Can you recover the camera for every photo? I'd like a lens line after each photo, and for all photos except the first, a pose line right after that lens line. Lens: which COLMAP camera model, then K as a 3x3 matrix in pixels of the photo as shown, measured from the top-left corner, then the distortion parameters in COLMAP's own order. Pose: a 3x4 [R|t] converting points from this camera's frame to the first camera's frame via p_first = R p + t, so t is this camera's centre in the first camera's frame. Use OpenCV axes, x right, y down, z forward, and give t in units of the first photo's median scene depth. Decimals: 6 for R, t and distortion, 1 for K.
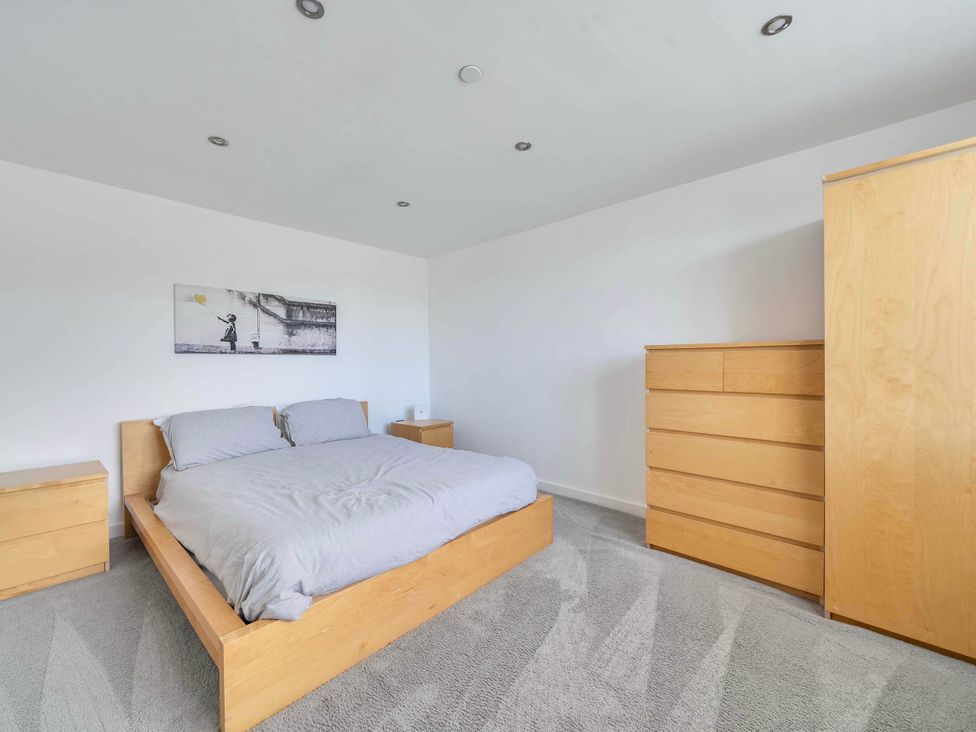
lens RADIAL K [[390.6, 0, 482.1], [0, 390.6, 363.2], [0, 0, 1]] dist [0.015107, -0.000378]
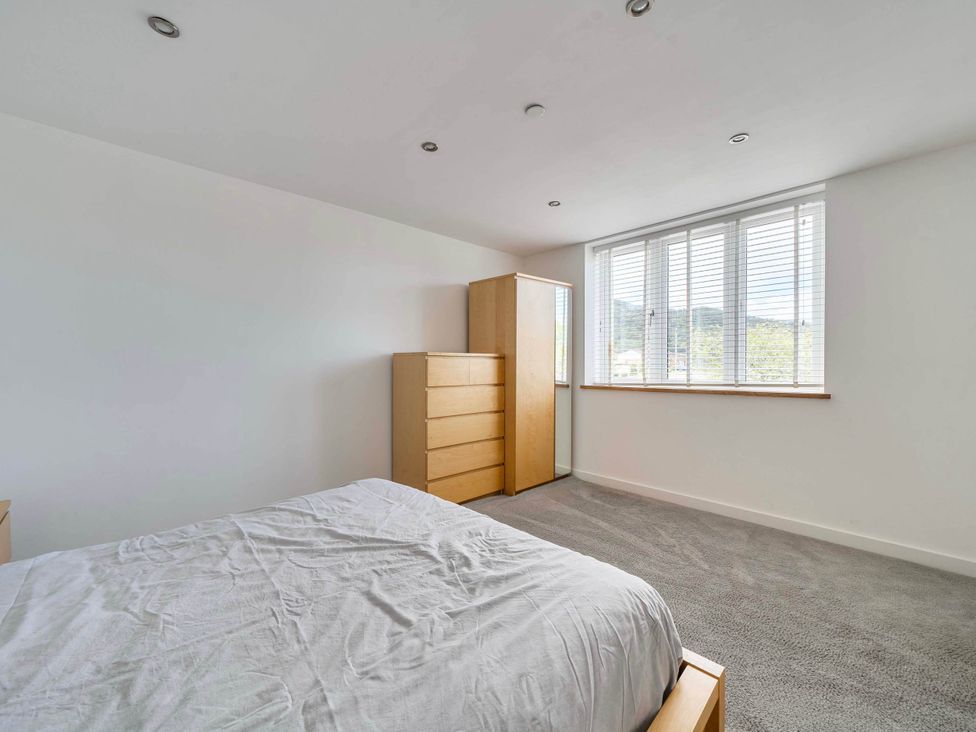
lens RADIAL K [[390.6, 0, 482.1], [0, 390.6, 363.2], [0, 0, 1]] dist [0.015107, -0.000378]
pose [[0.084993, 0.005318, 0.996367, -0.988231], [0.015241, 0.999862, -0.006636, -0.001750], [-0.996265, 0.015750, 0.084901, 0.899801]]
